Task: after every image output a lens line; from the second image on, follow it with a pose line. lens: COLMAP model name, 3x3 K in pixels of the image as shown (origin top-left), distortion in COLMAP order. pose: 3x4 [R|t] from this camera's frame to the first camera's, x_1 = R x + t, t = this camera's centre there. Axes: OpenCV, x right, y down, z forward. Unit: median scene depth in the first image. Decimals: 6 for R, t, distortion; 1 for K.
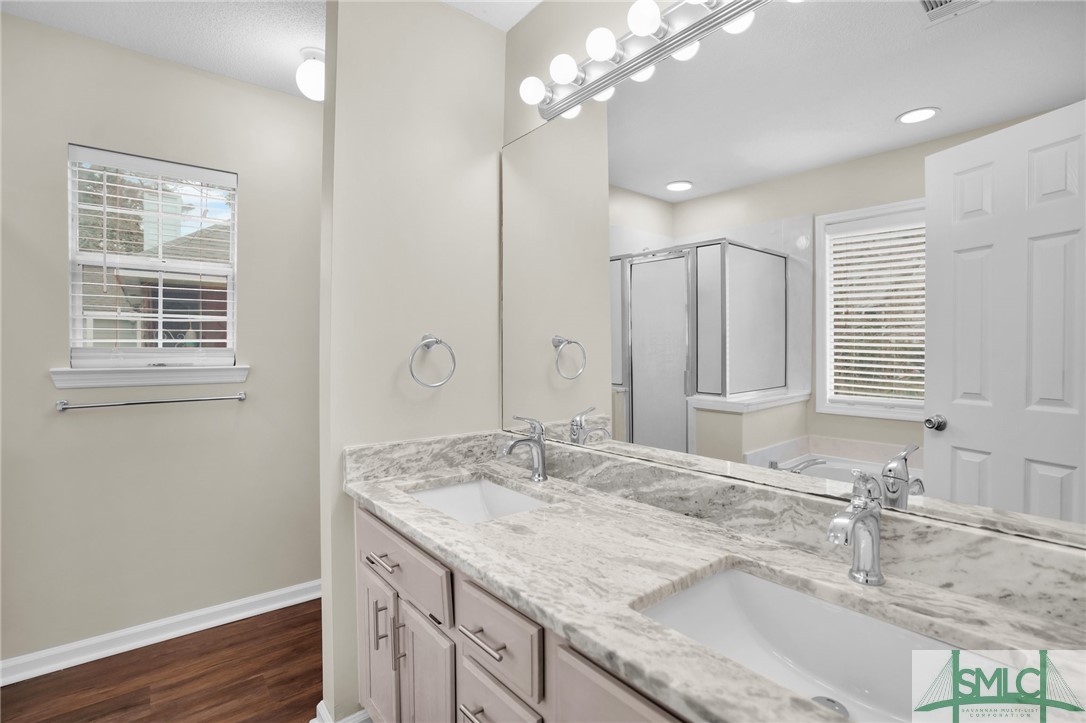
lens RADIAL K [[508.5, 0, 557.6], [0, 508.5, 347.2], [0, 0, 1]] dist [-0.045110, 0.009136]
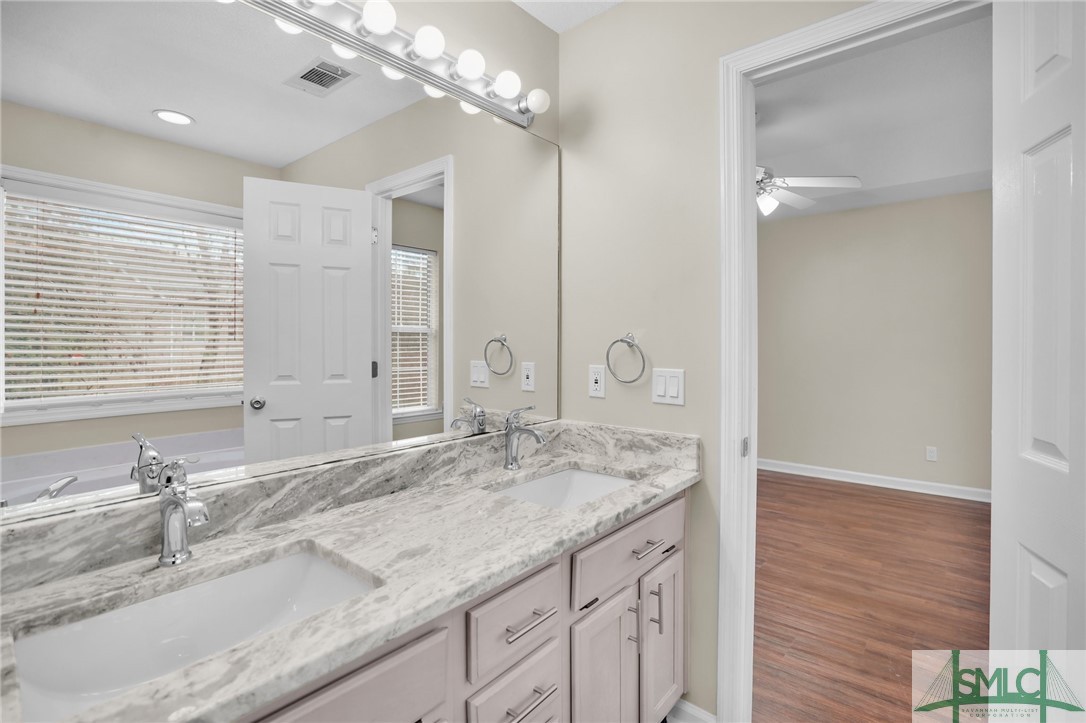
lens RADIAL K [[508.5, 0, 543.4], [0, 508.5, 358.4], [0, 0, 1]] dist [-0.045110, 0.009136]
pose [[-0.175640, -0.024533, 0.984149, -0.870512], [-0.001062, 0.999694, 0.024731, 0.013485], [-0.984454, 0.003299, -0.175612, 0.868794]]
